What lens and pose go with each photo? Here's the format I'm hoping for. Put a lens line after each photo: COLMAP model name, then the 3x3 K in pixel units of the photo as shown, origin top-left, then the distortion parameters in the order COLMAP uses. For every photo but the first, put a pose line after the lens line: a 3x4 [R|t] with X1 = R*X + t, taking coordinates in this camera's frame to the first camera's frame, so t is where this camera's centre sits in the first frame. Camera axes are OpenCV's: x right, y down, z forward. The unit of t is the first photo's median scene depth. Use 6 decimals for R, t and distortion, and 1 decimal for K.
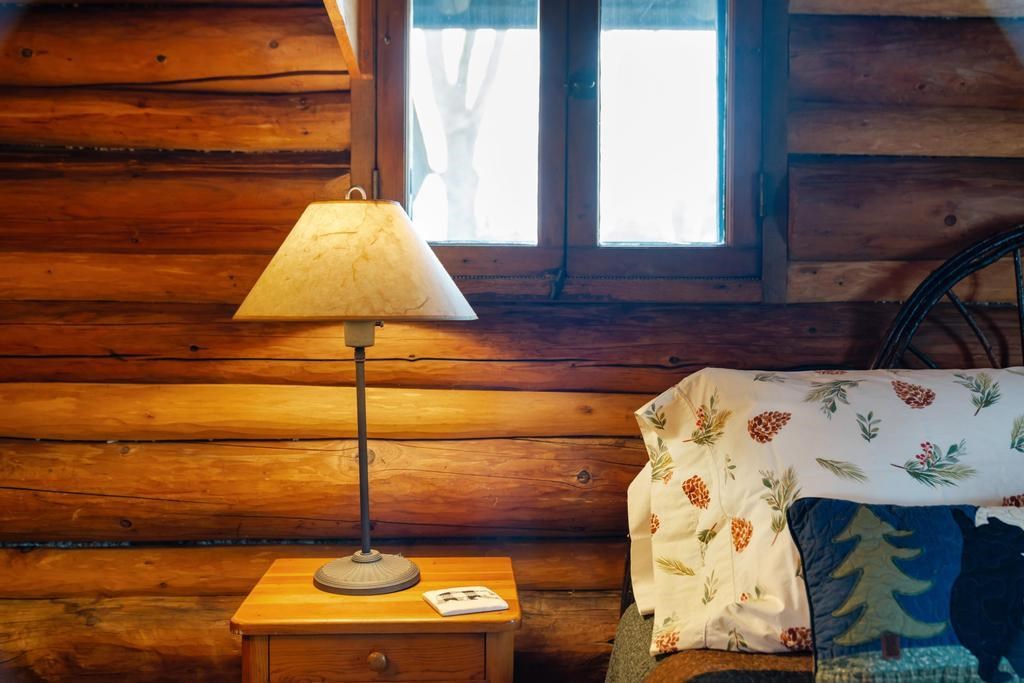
lens RADIAL K [[996.7, 0, 512.6], [0, 996.7, 337.9], [0, 0, 1]] dist [-0.006036, 0.000000]
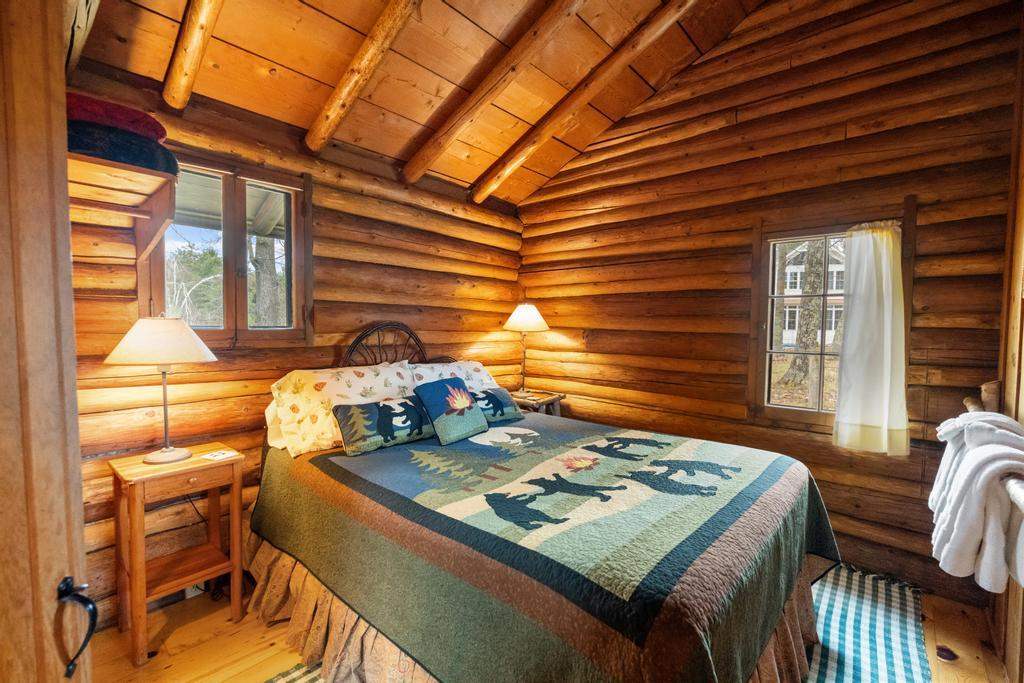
lens RADIAL K [[453.1, 0, 513.6], [0, 453.1, 337.2], [0, 0, 1]] dist [-0.008502, 0.001242]
pose [[0.666739, -0.018105, 0.745072, -0.401503], [0.010793, 0.999835, 0.014638, -0.085319], [-0.745213, -0.001718, 0.666824, -0.472223]]
